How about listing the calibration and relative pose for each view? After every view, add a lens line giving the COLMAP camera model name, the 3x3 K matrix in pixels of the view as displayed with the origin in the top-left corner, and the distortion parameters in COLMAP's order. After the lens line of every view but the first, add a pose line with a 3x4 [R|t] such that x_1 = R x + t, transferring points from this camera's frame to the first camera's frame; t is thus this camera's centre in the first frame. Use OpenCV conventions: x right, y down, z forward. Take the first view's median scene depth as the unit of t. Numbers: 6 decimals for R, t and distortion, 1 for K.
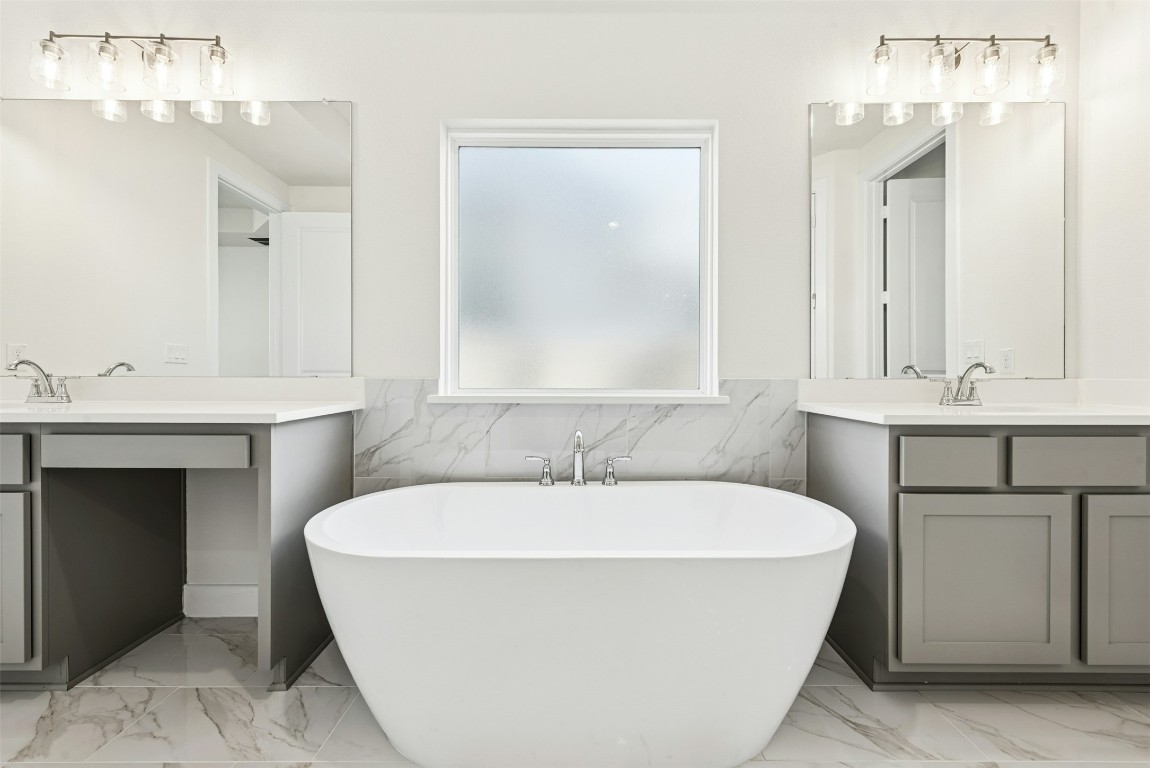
lens RADIAL K [[489.4, 0, 575.5], [0, 489.4, 361.3], [0, 0, 1]] dist [-0.000010, -0.000049]
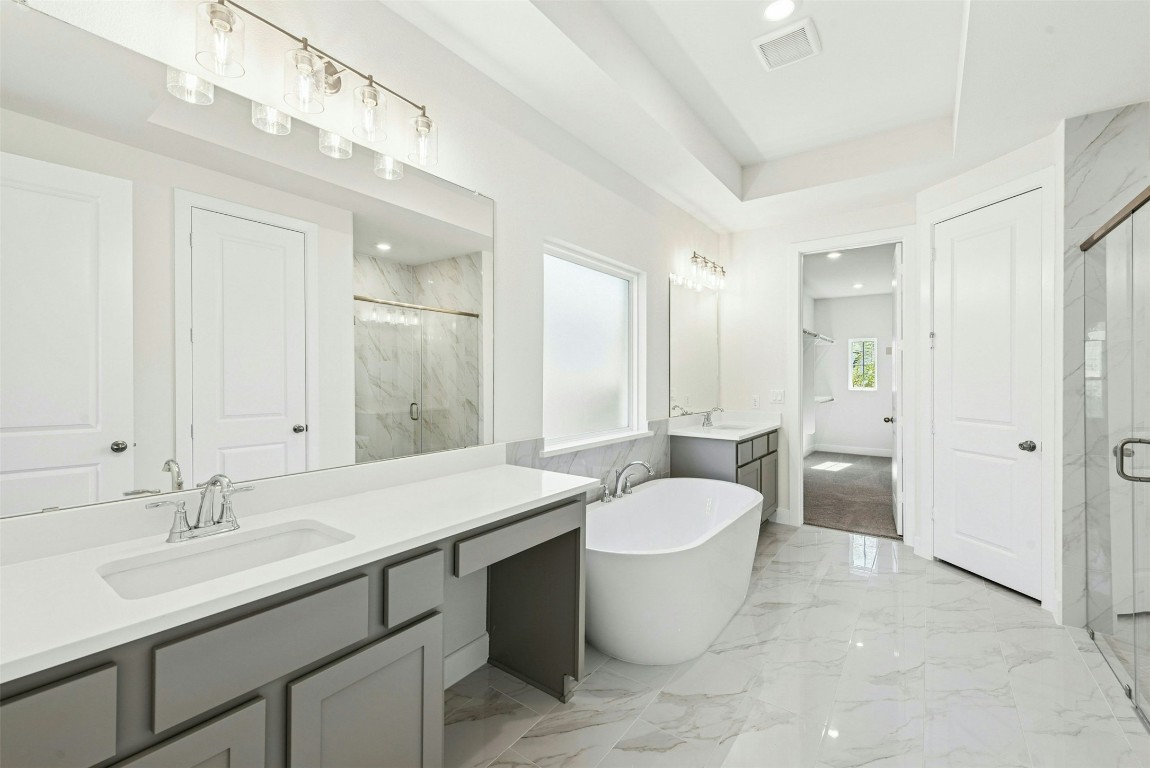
lens RADIAL K [[487.7, 0, 572.5], [0, 487.7, 378.7], [0, 0, 1]] dist [0.000050, -0.000418]
pose [[0.587218, 0.000388, 0.809429, -1.264386], [0.010645, 0.999910, -0.008202, -0.105097], [-0.809359, 0.013432, 0.587161, 0.197241]]
